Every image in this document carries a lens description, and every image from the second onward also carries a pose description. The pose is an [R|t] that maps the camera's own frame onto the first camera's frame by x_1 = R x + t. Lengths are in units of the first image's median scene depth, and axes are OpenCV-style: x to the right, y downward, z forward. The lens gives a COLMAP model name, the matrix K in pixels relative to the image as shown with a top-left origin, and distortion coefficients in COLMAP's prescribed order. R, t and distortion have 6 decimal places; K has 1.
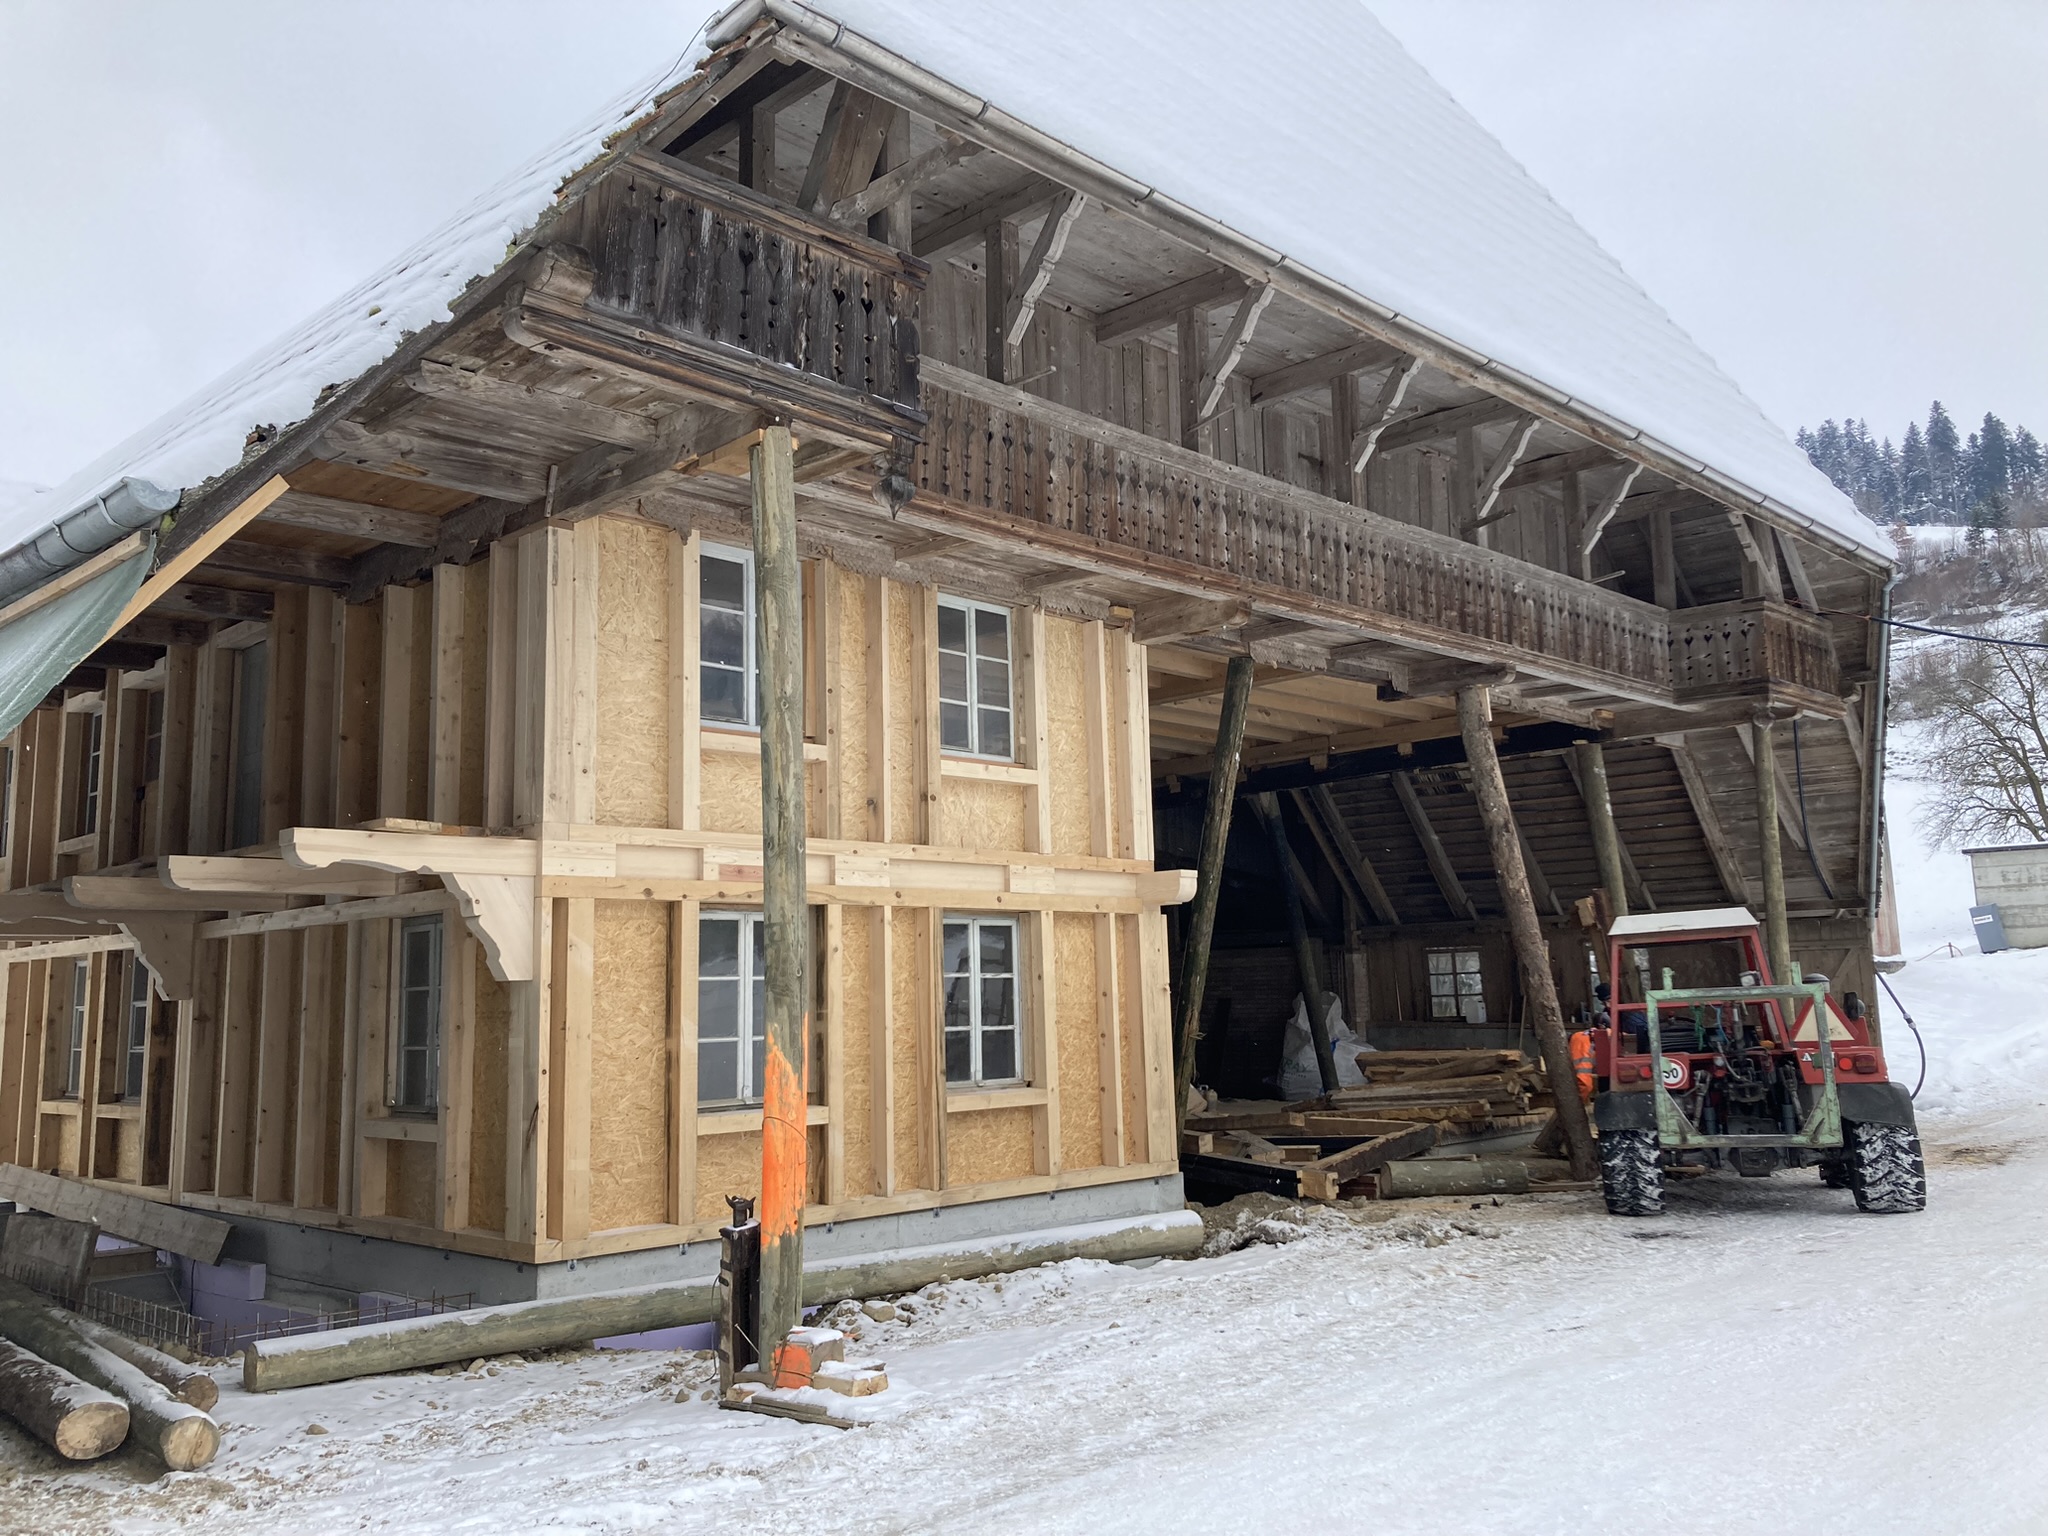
lens RADIAL K [[1664.9, 0, 1019.7], [0, 1664.9, 743.4], [0, 0, 1]] dist [0.021618, 0.009337]
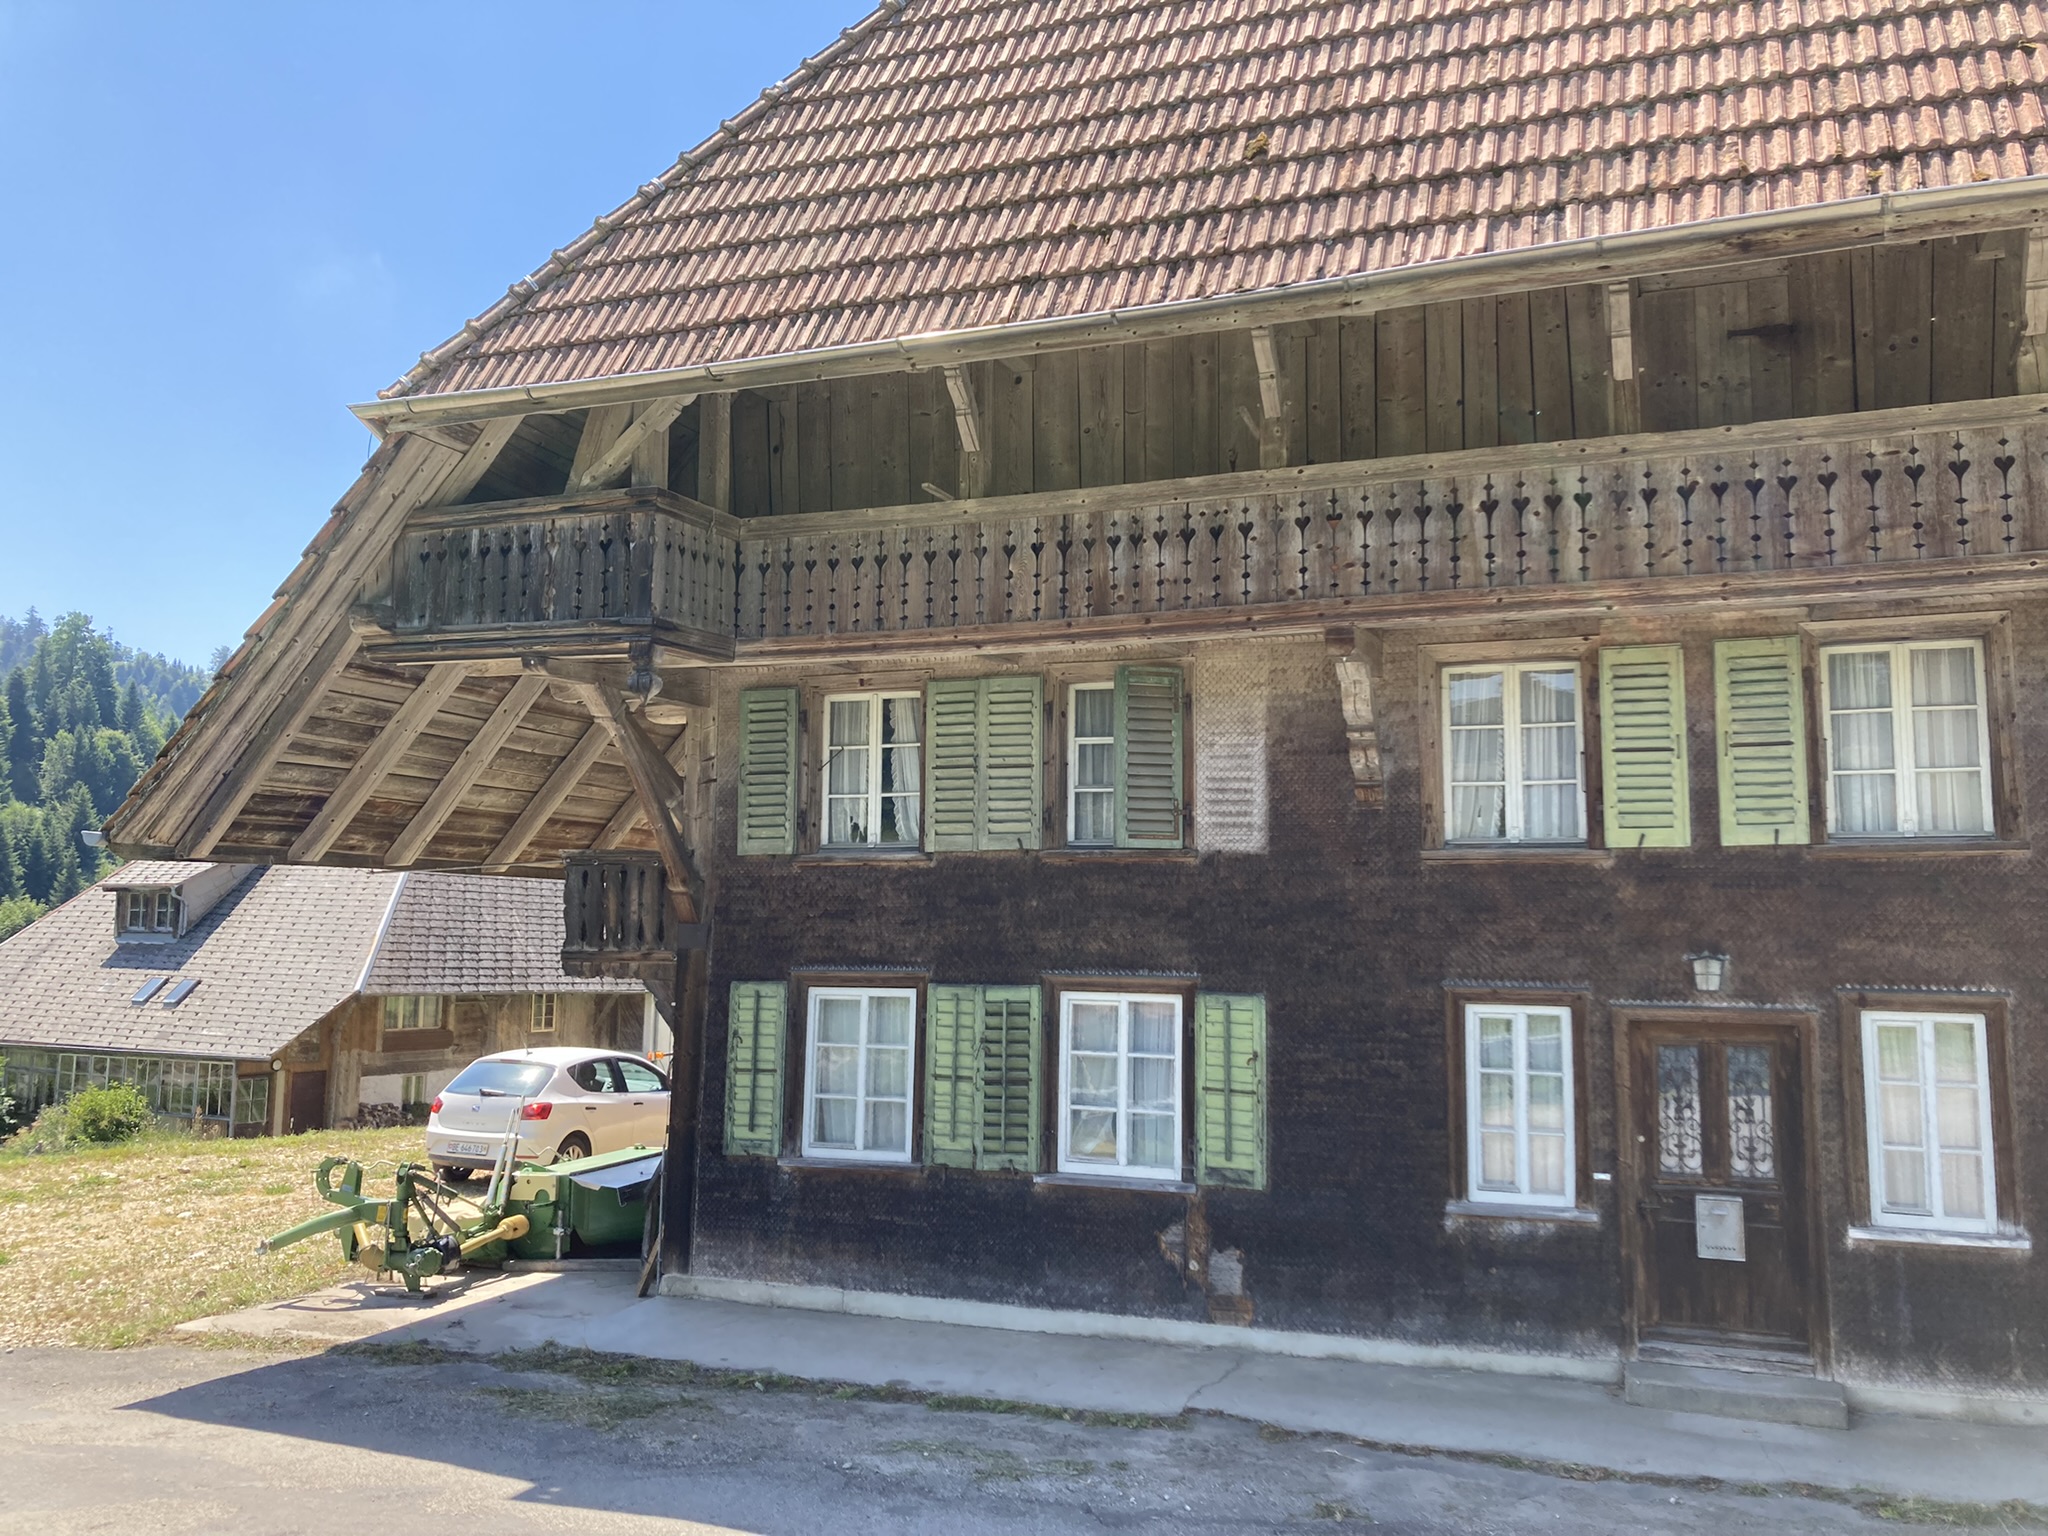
lens RADIAL K [[1610.3, 0, 970.7], [0, 1610.3, 771.0], [0, 0, 1]] dist [0.026075, -0.014848]
pose [[0.390588, -0.066155, -0.918185, 0.954878], [0.123561, 0.992157, -0.018923, -0.030017], [0.912235, -0.106061, 0.395699, 0.638998]]
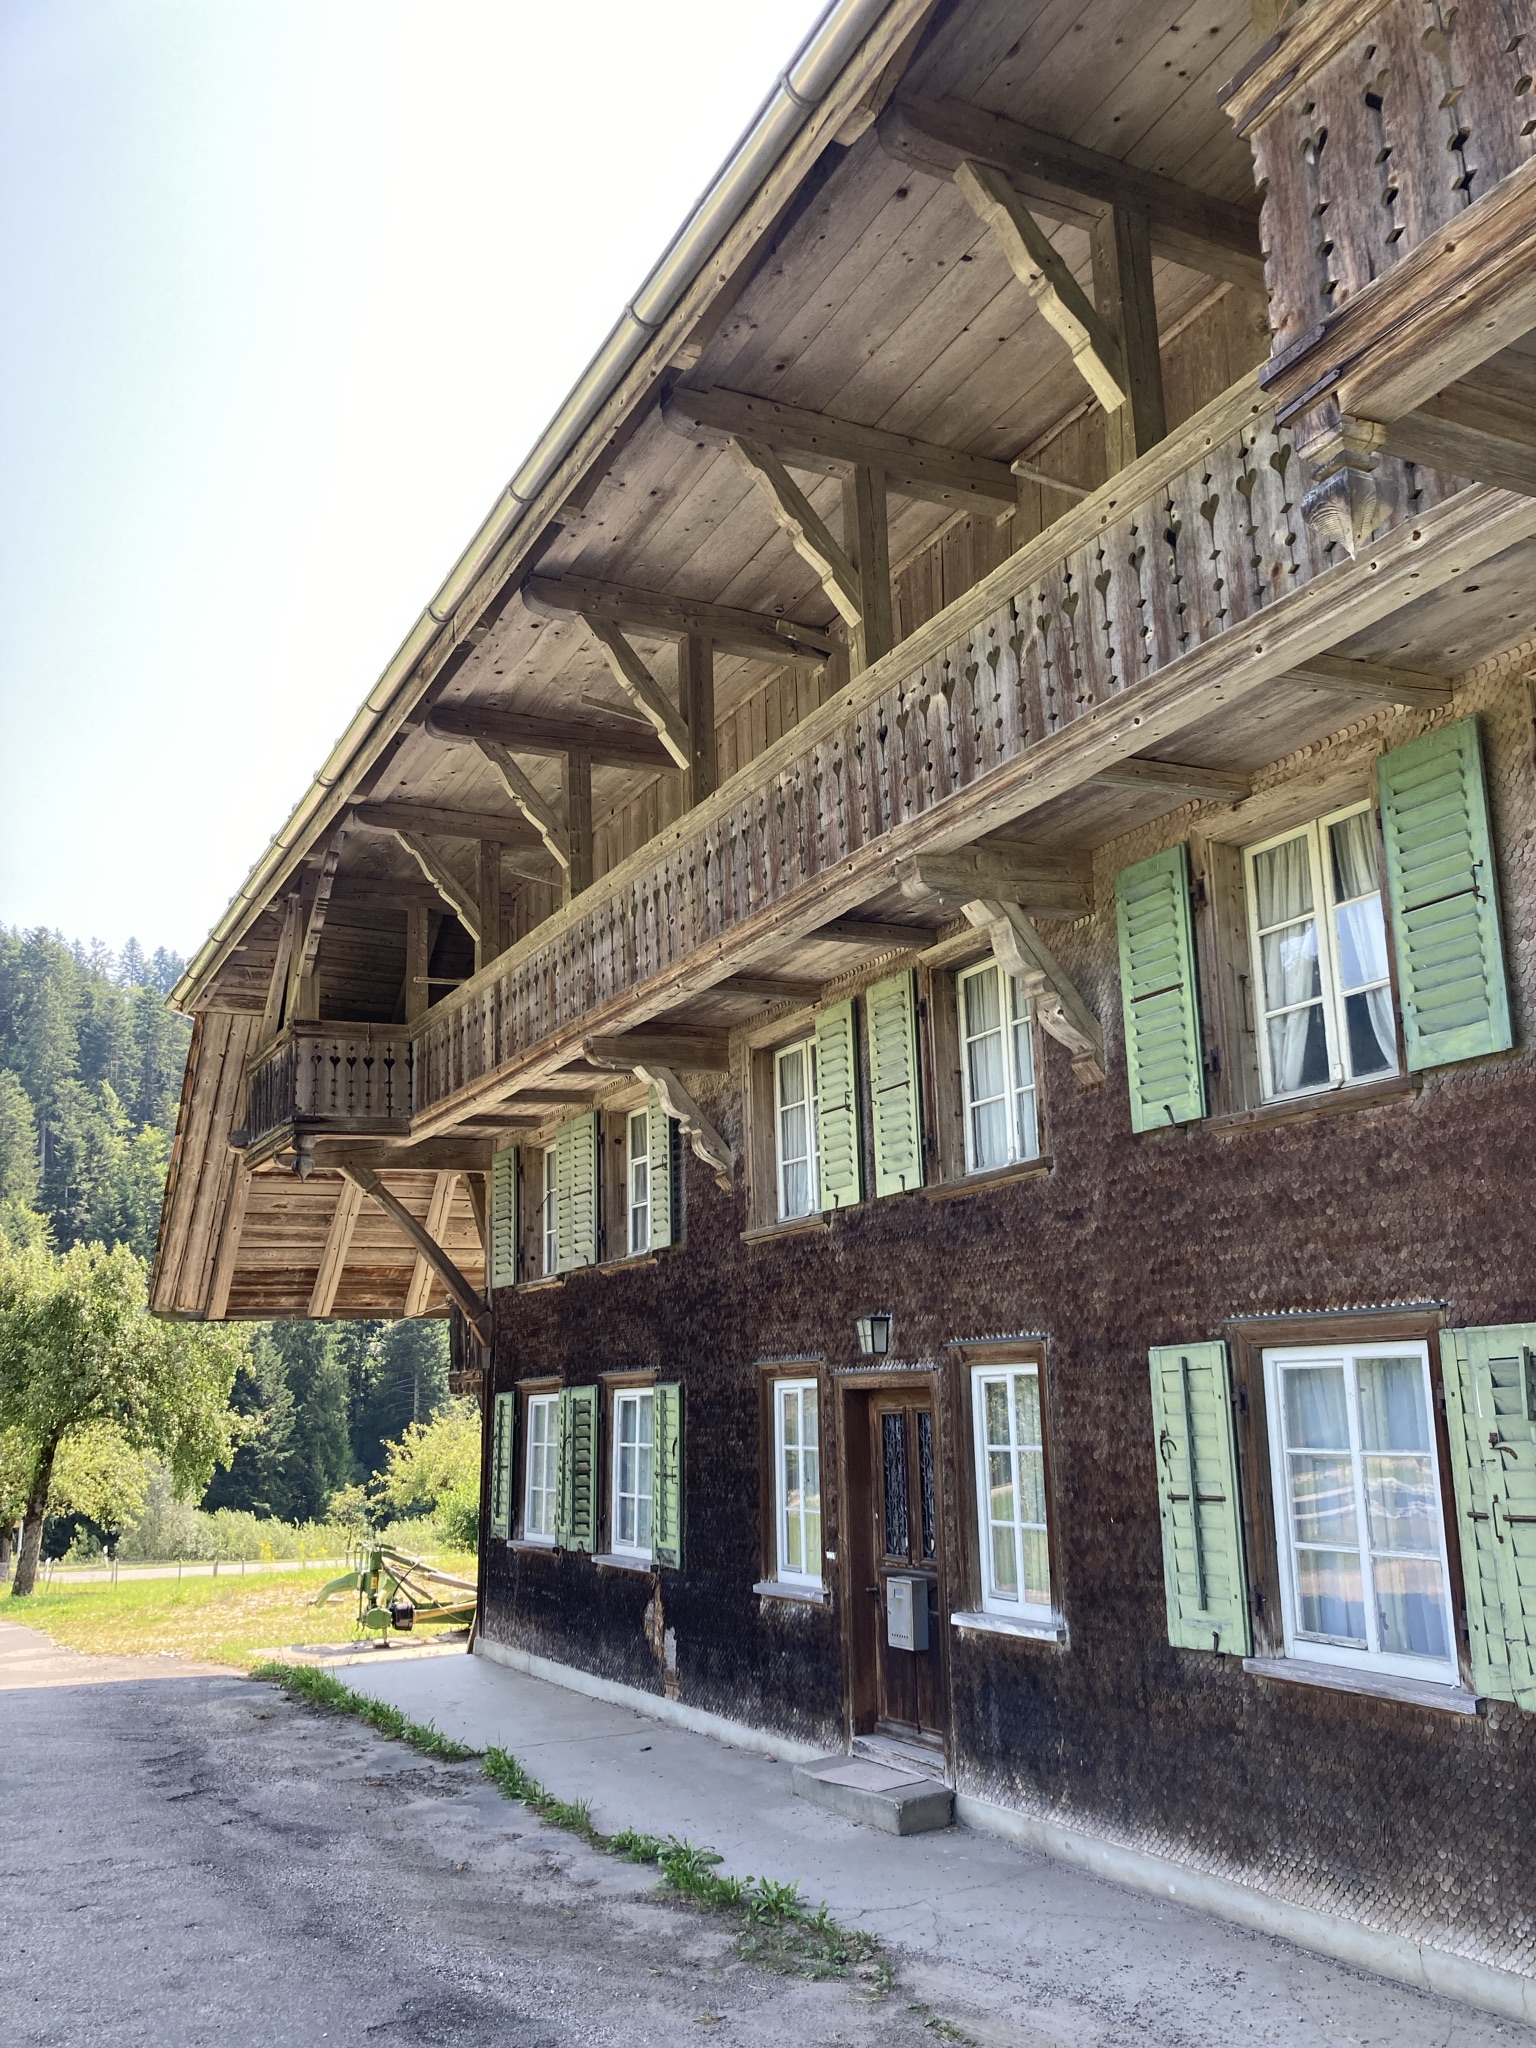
lens RADIAL K [[1610.3, 0, 766.2], [0, 1610.3, 1072.1], [0, 0, 1]] dist [0.026075, -0.014848]
pose [[-0.283354, -0.157190, -0.946045, 1.126660], [0.189429, 0.957866, -0.215891, 0.162603], [0.940121, -0.240382, -0.241639, 1.579841]]
